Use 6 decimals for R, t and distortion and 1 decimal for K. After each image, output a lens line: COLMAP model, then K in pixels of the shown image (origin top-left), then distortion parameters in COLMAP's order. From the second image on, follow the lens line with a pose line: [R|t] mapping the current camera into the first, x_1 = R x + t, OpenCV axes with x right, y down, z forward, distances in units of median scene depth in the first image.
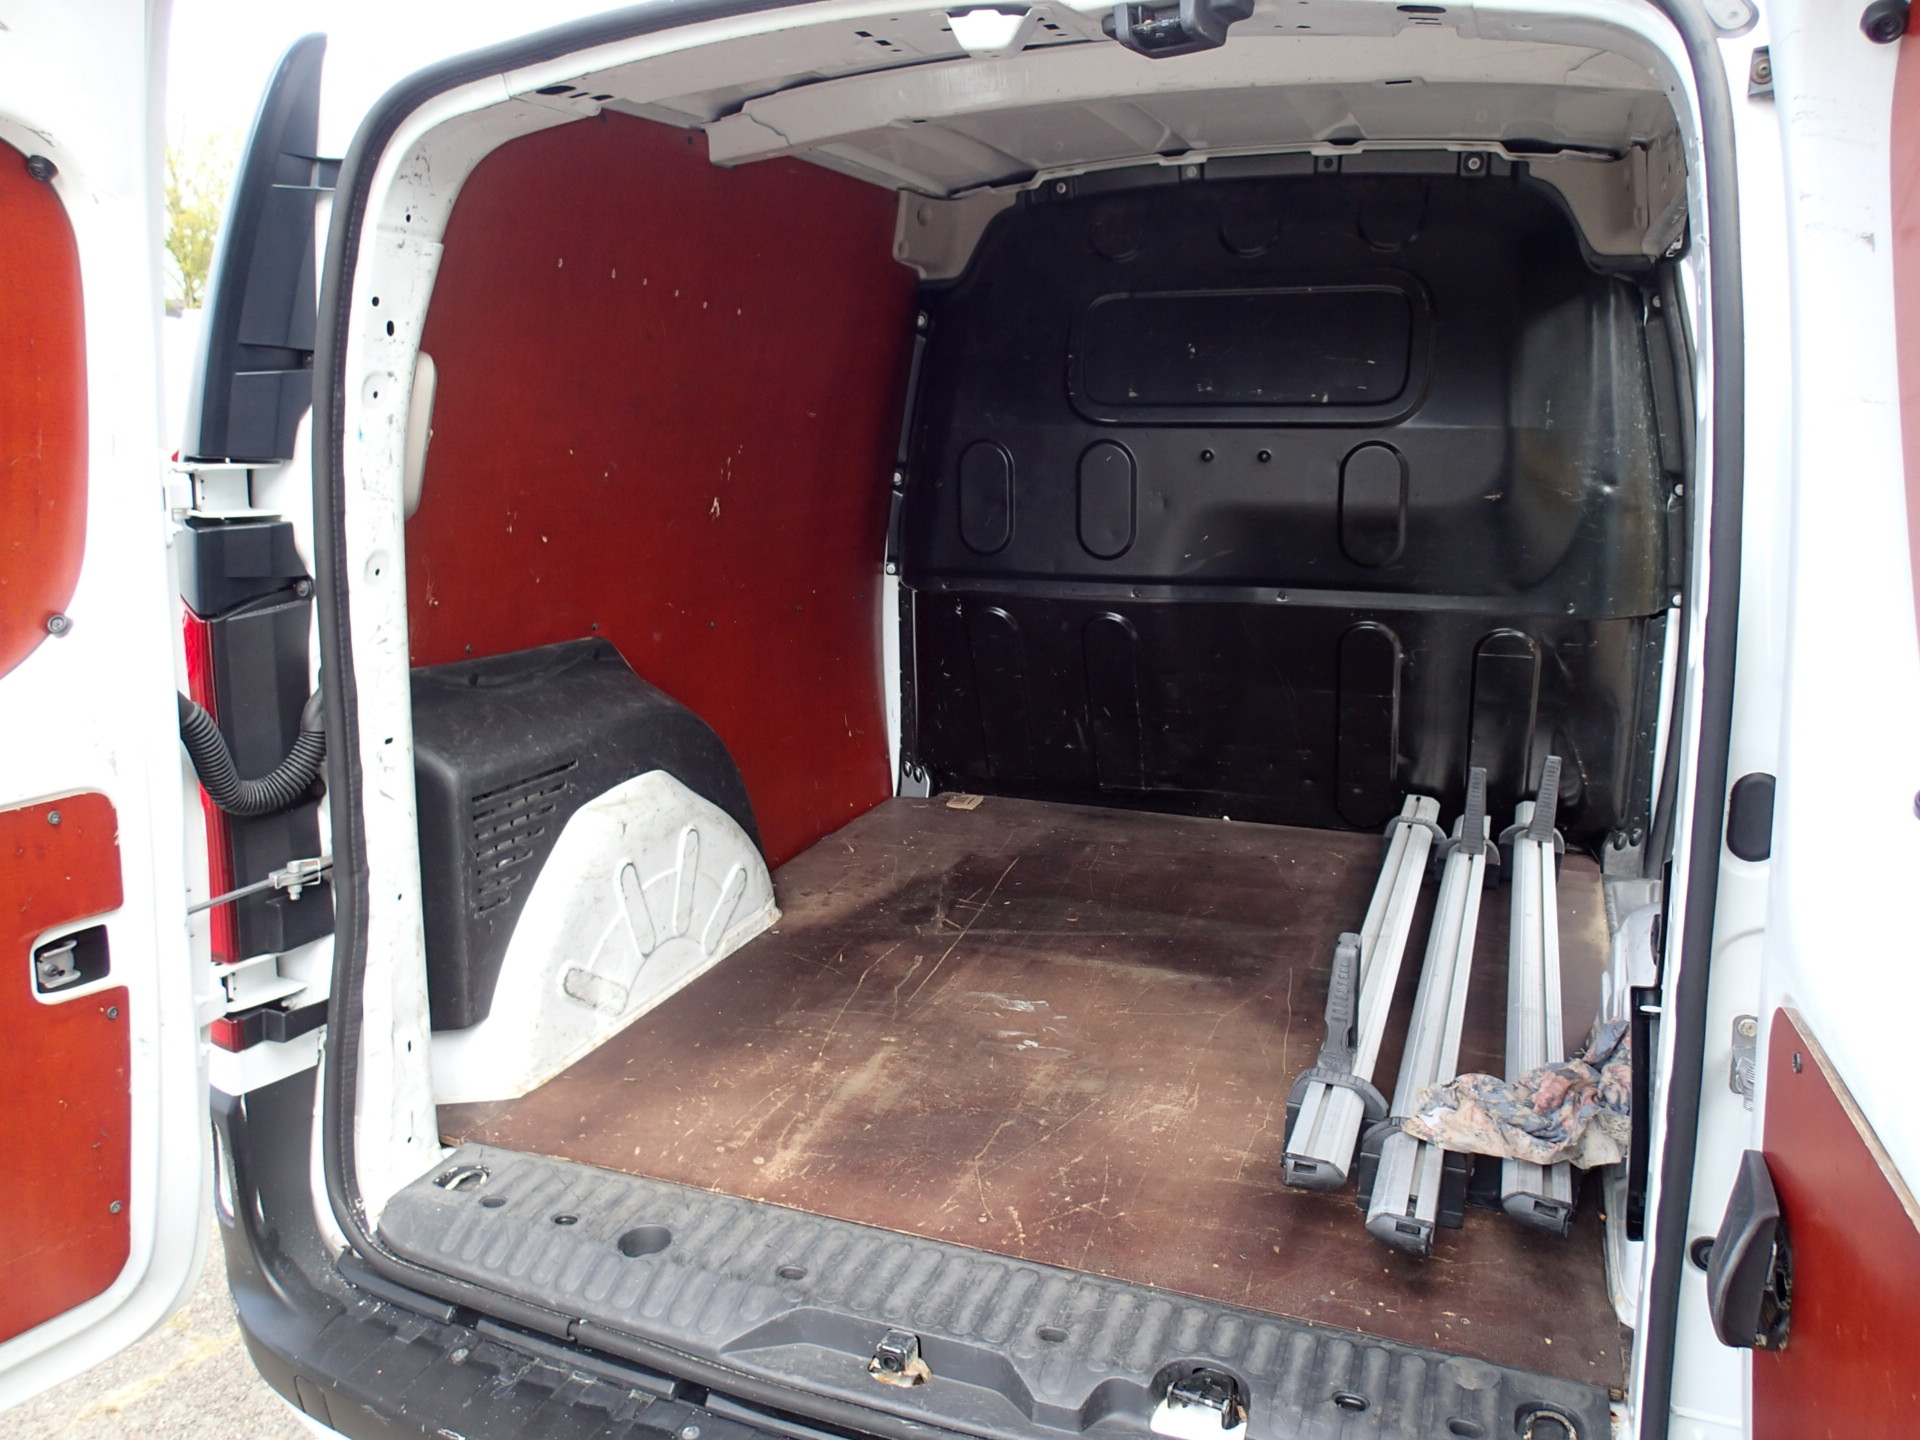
lens RADIAL K [[1424.0, 0, 974.9], [0, 1424.0, 719.0], [0, 0, 1]] dist [0.005771, -0.005365]
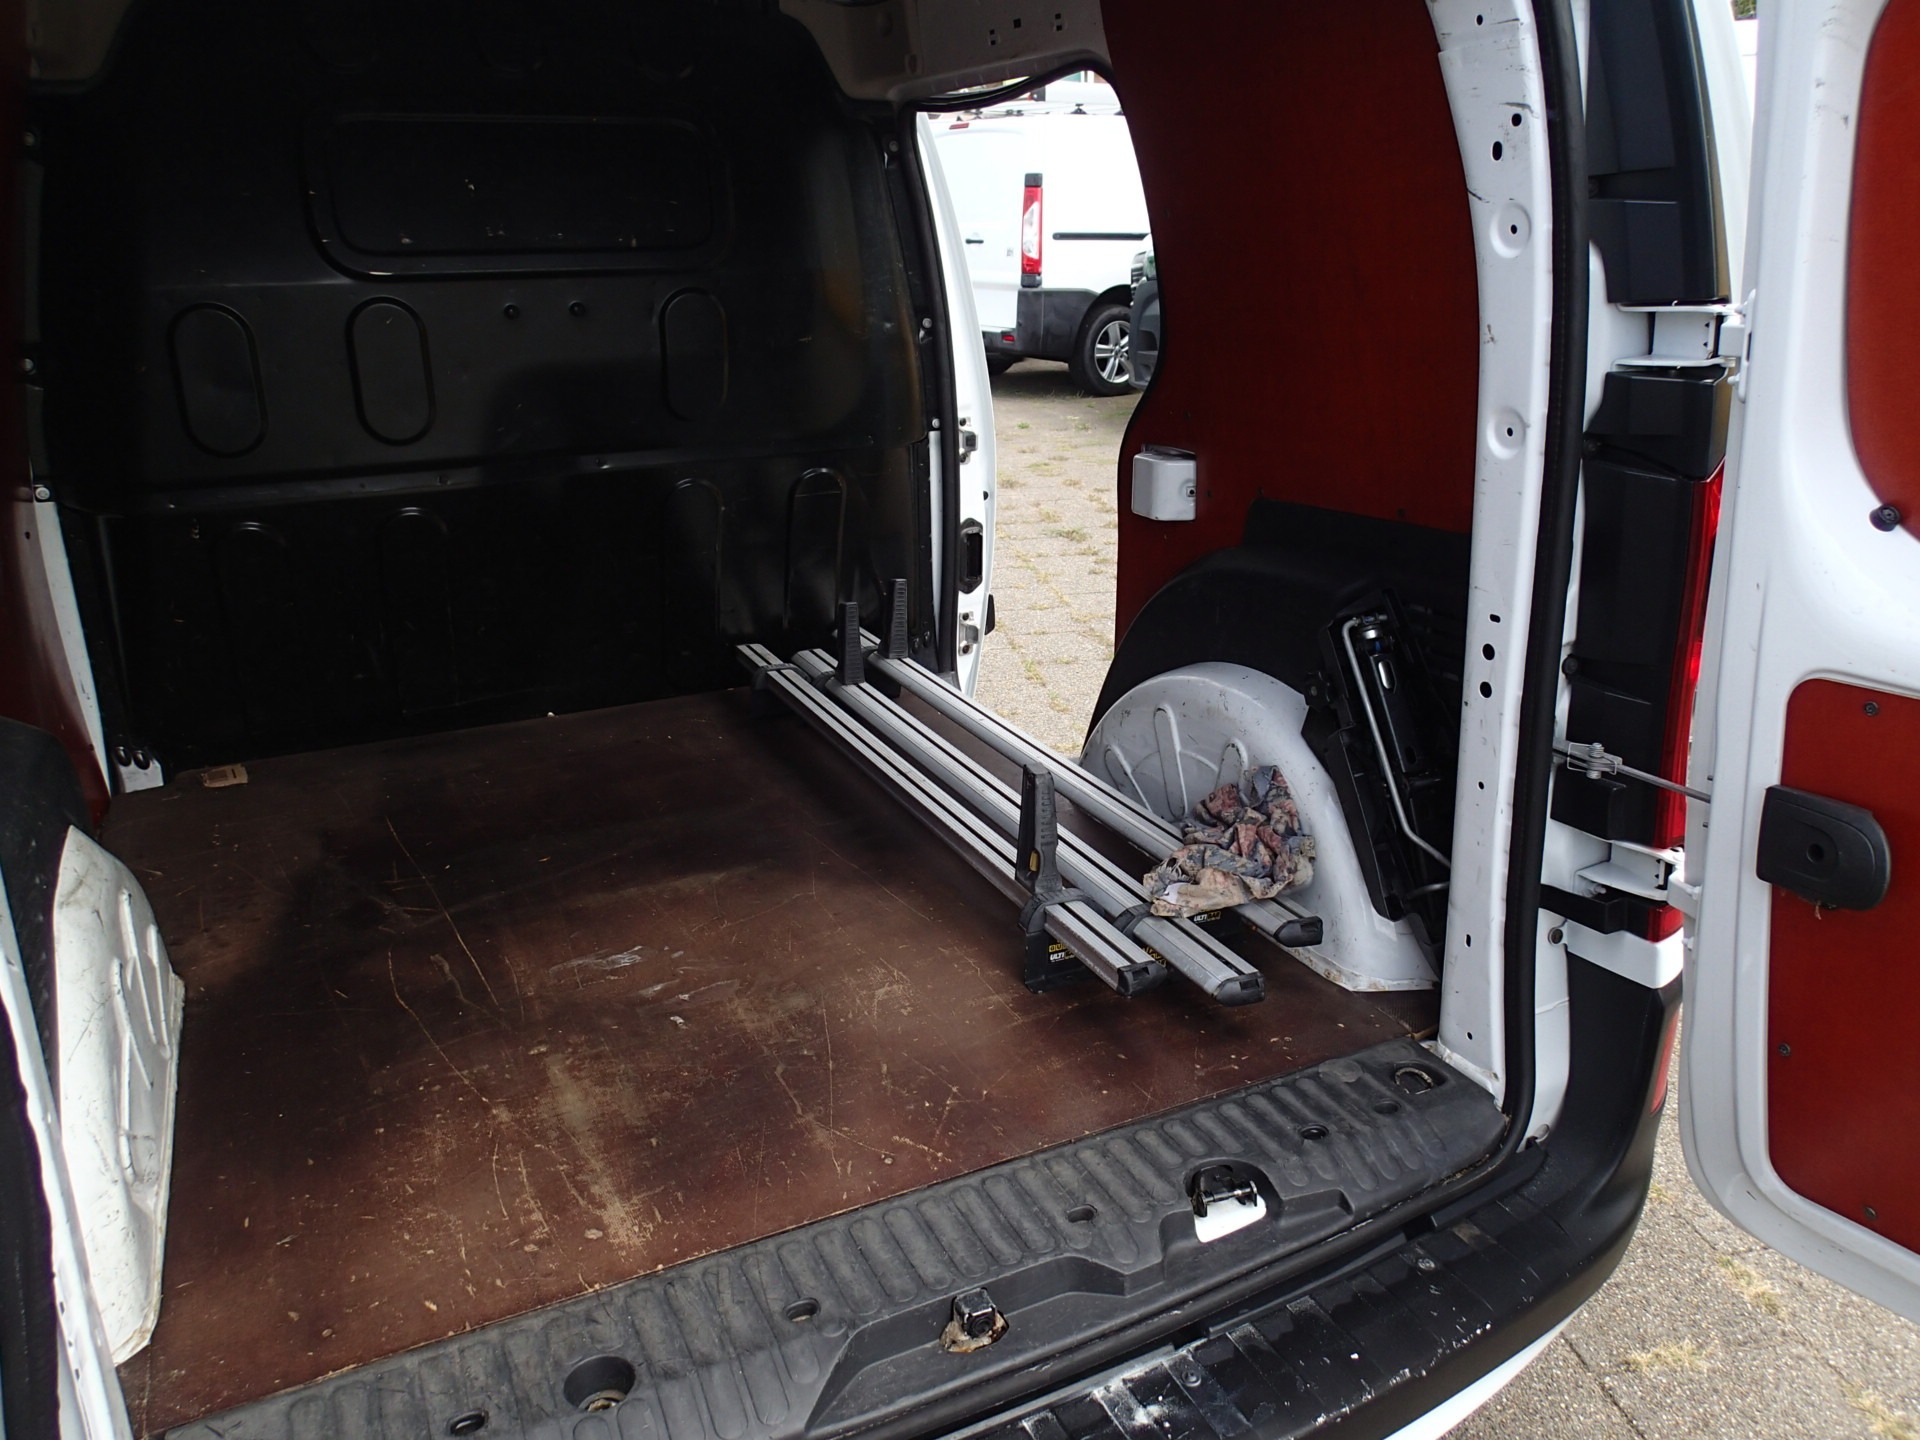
lens RADIAL K [[1424.0, 0, 974.9], [0, 1424.0, 719.0], [0, 0, 1]] dist [0.005771, -0.005365]
pose [[0.685686, -0.243623, 0.685917, -0.443312], [0.171116, 0.969869, 0.173419, -0.066187], [-0.707498, -0.001539, 0.706713, 0.261497]]
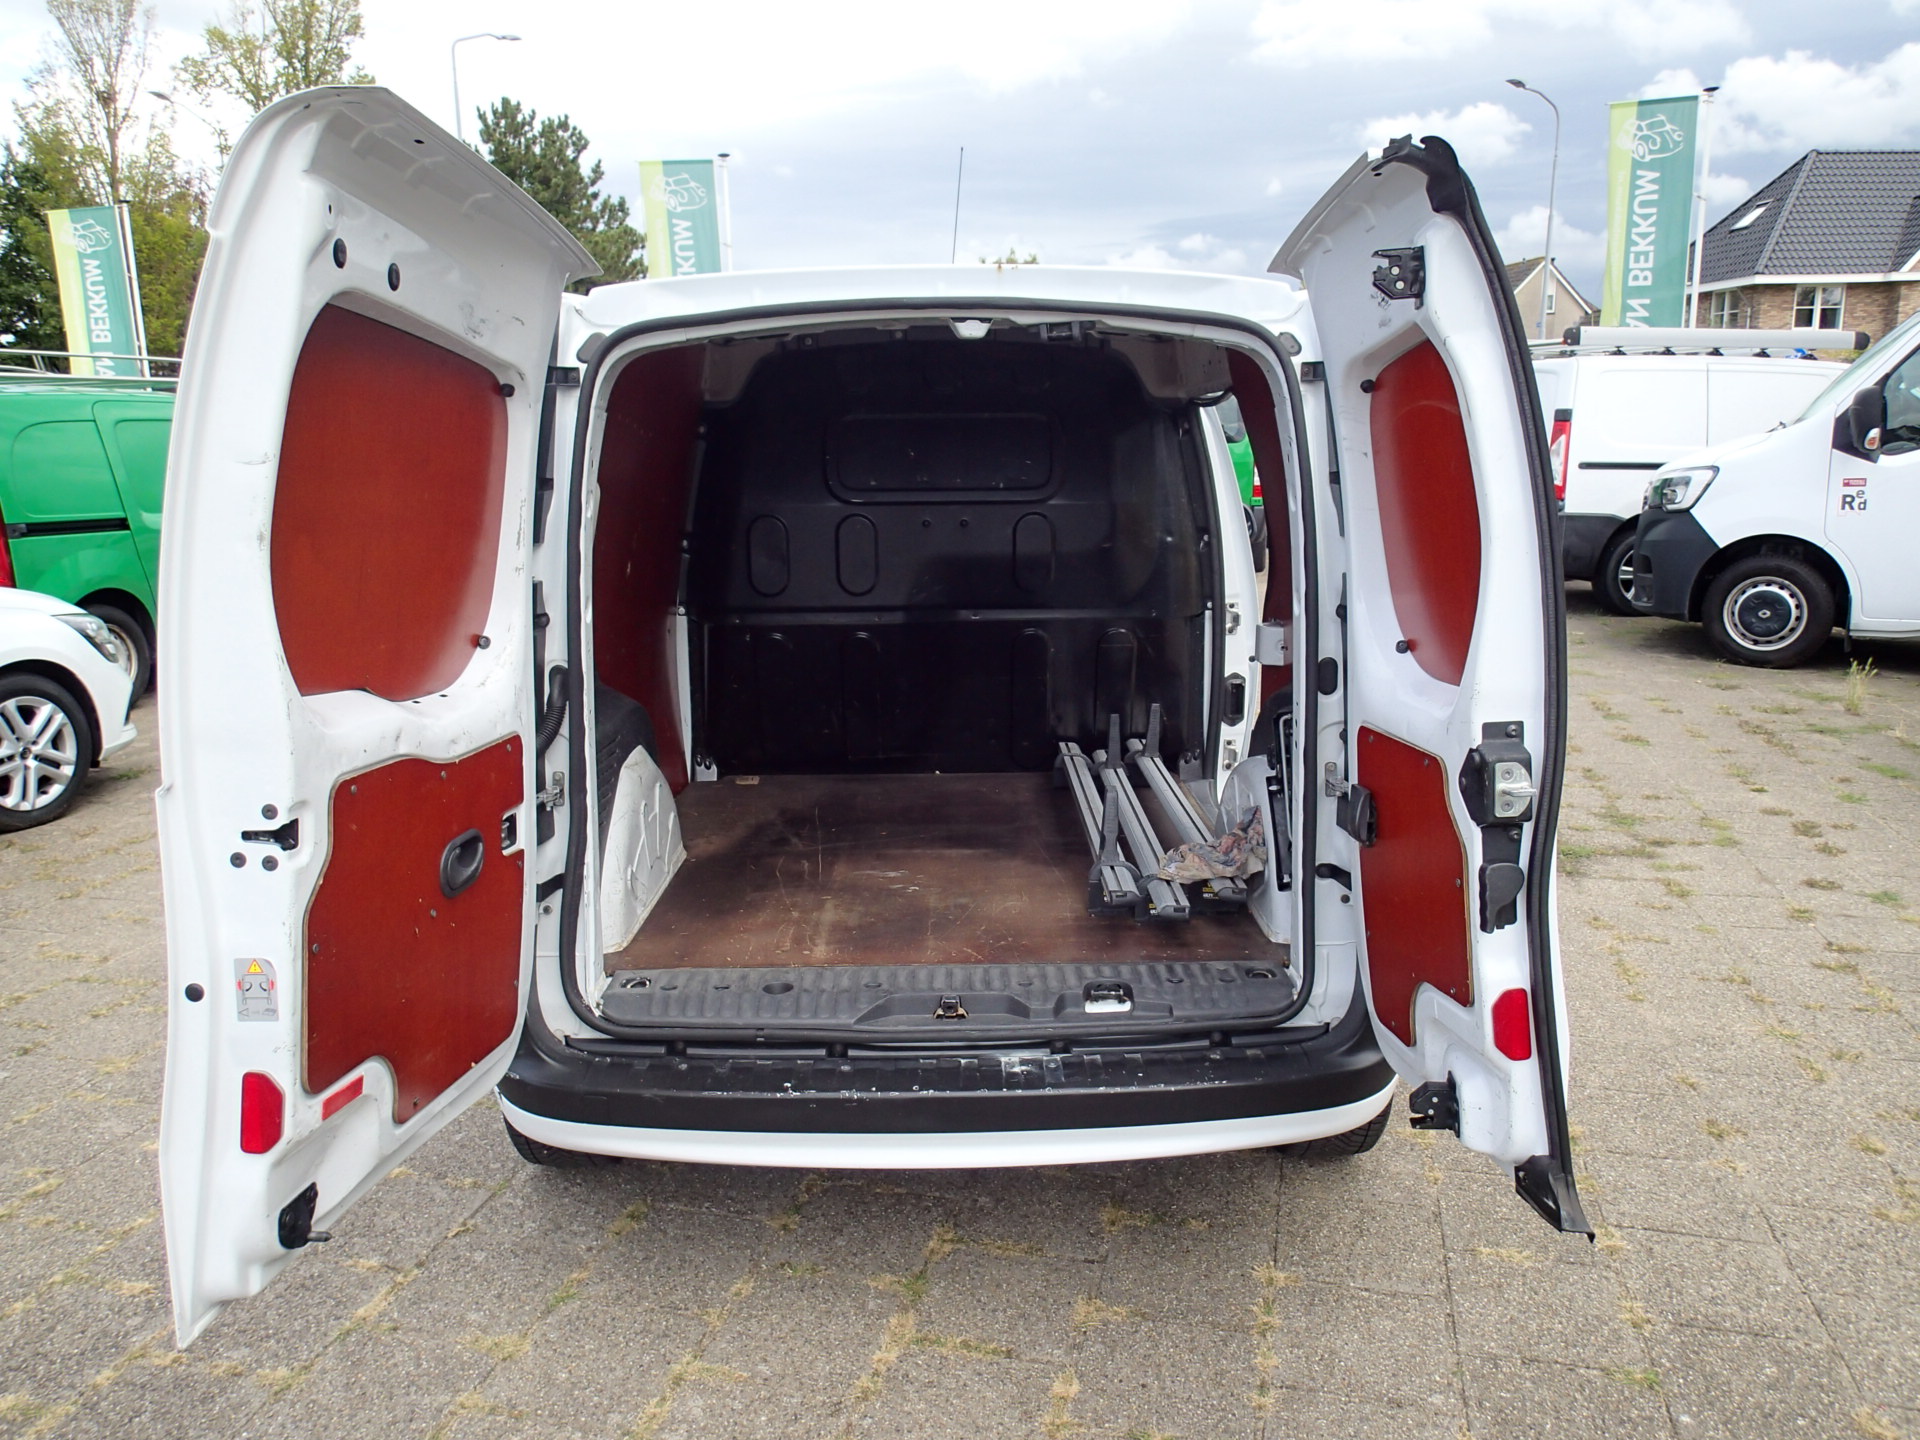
lens RADIAL K [[1422.2, 0, 964.7], [0, 1422.2, 721.2], [0, 0, 1]] dist [0.005483, -0.006231]
pose [[0.930705, -0.072067, 0.358600, -0.512919], [0.084711, 0.996212, -0.019652, 0.081203], [-0.355825, 0.048668, 0.933285, -0.586567]]
